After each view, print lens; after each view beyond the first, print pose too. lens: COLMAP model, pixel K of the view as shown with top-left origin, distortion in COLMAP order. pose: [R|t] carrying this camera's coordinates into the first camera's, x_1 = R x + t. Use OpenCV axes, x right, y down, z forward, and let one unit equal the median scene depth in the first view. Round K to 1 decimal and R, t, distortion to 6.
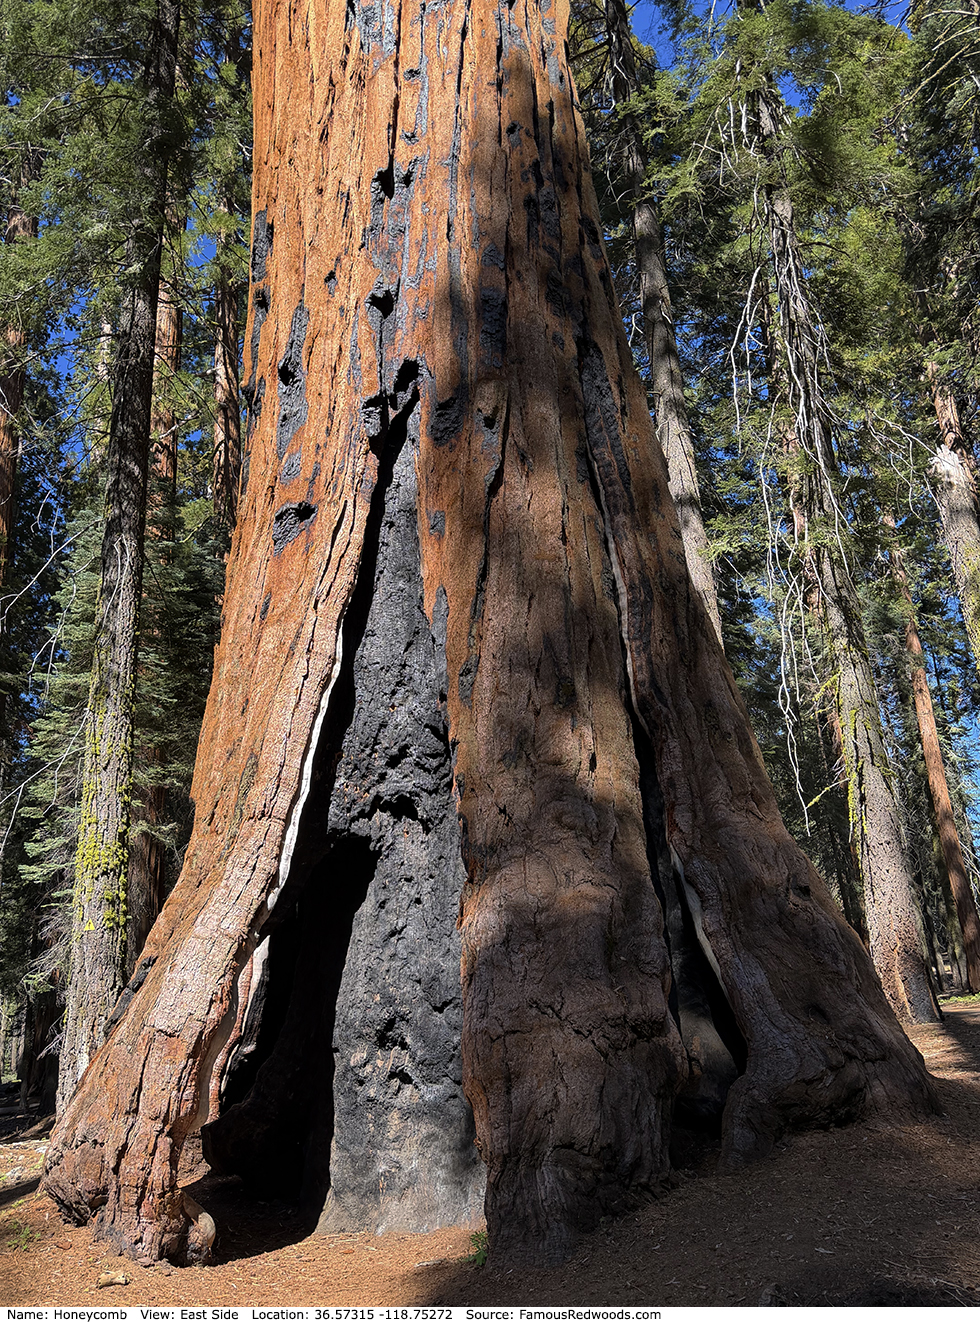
lens RADIAL K [[967.8, 0, 490.0], [0, 967.8, 661.0], [0, 0, 1]] dist [0.061025, -0.082335]
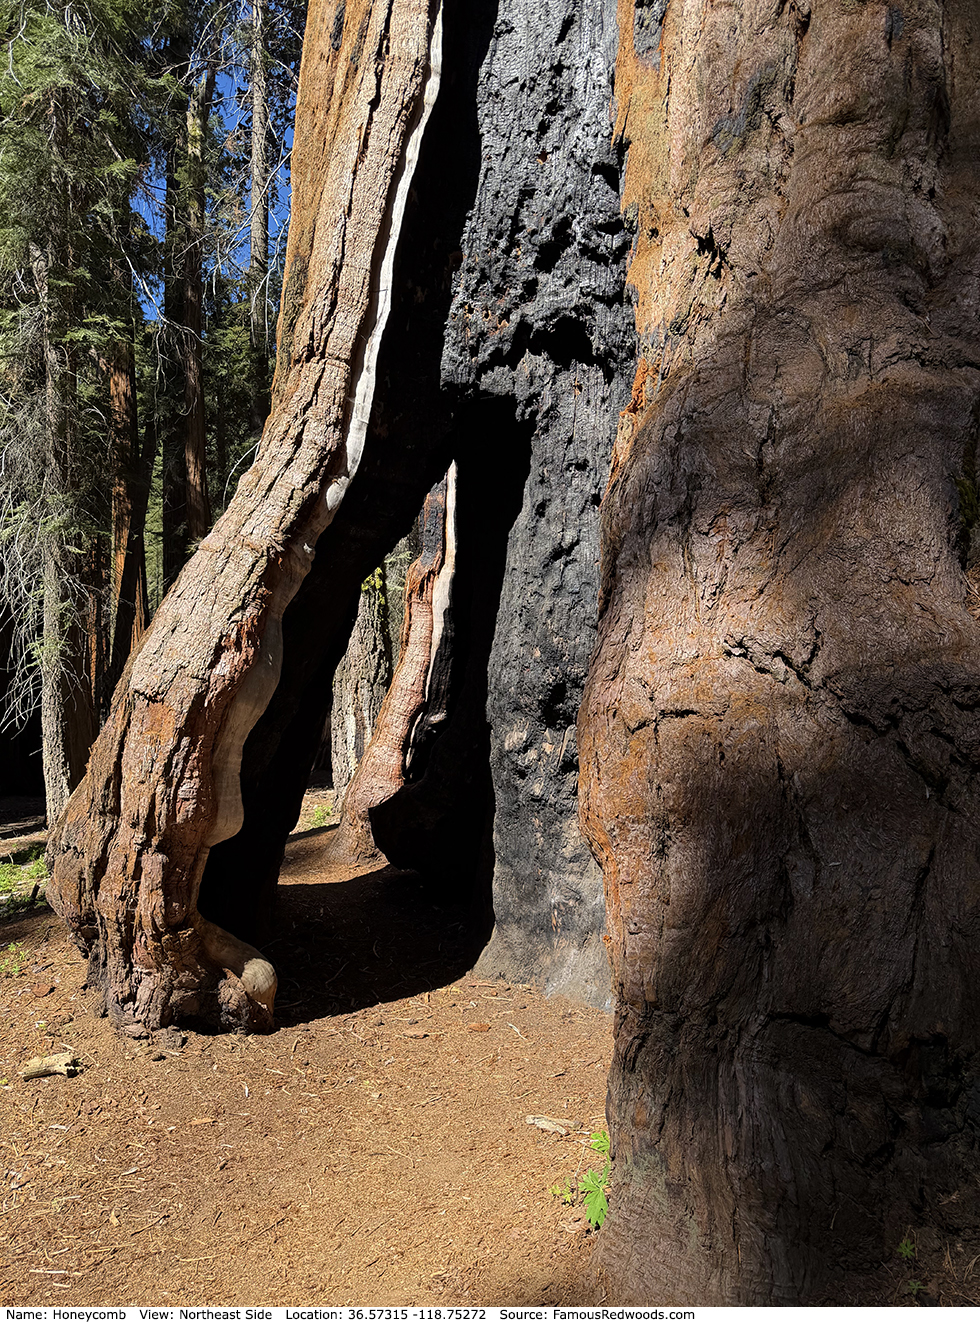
lens RADIAL K [[928.4, 0, 490.6], [0, 928.4, 639.7], [0, 0, 1]] dist [0.159034, -0.258324]
pose [[0.943253, 0.002686, -0.332065, 0.052531], [0.094899, 0.956086, 0.277299, 0.161629], [0.318227, -0.293075, 0.901575, 0.433313]]
